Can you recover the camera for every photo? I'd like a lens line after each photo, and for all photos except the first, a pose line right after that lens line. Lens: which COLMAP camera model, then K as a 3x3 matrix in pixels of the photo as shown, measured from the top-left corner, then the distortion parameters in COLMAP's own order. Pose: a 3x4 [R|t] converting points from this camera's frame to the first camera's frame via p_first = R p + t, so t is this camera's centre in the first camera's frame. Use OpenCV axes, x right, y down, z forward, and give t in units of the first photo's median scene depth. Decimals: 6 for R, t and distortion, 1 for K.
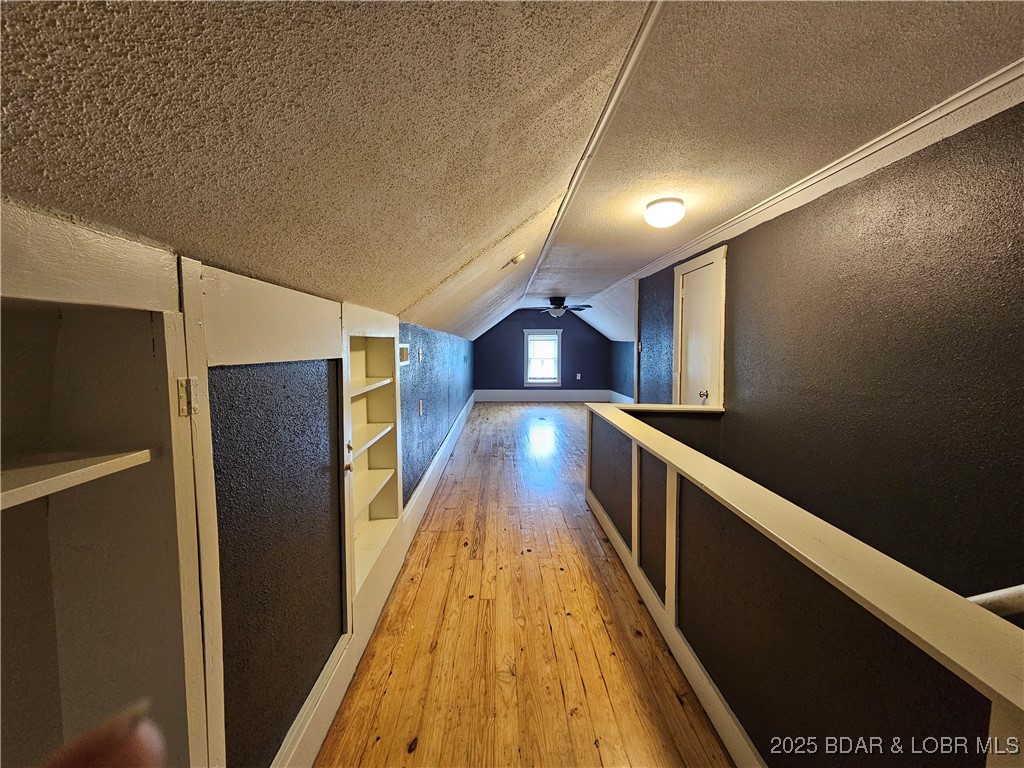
lens RADIAL K [[418.1, 0, 511.2], [0, 418.1, 379.6], [0, 0, 1]] dist [0.001886, -0.000708]
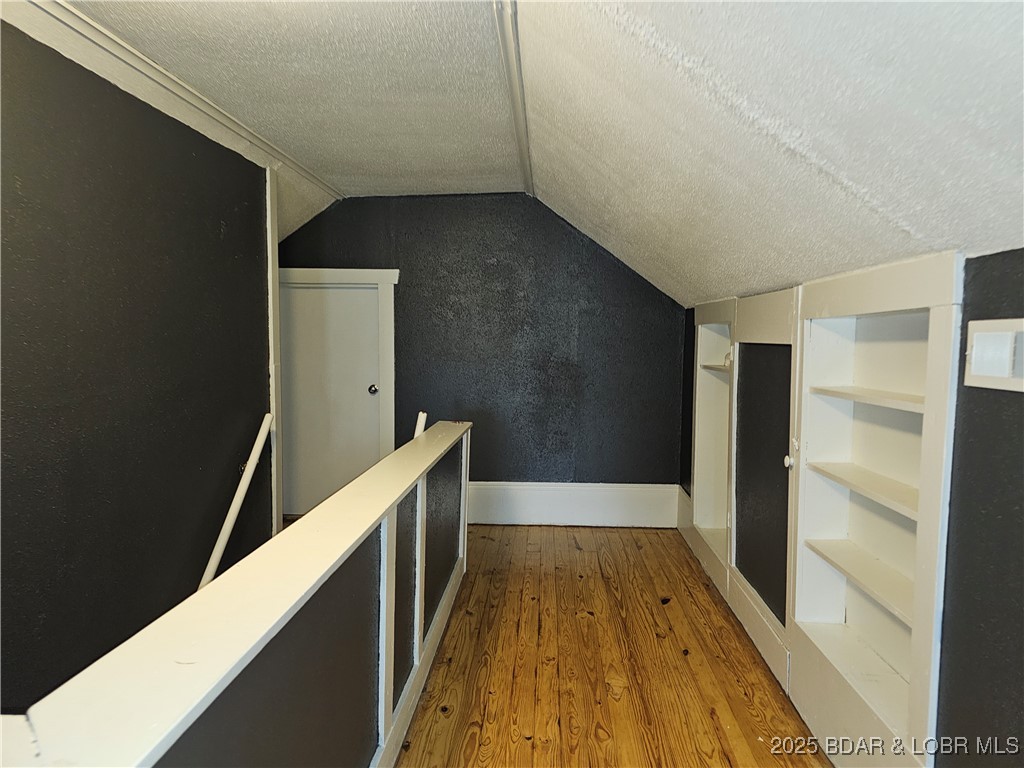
lens RADIAL K [[682.9, 0, 511.7], [0, 682.9, 384.0], [0, 0, 1]] dist [0.070523, -0.051562]
pose [[-0.996481, -0.013168, 0.082773, 0.091603], [-0.001236, 0.989782, 0.142582, -0.159310], [-0.083804, 0.141978, -0.986316, 2.228718]]
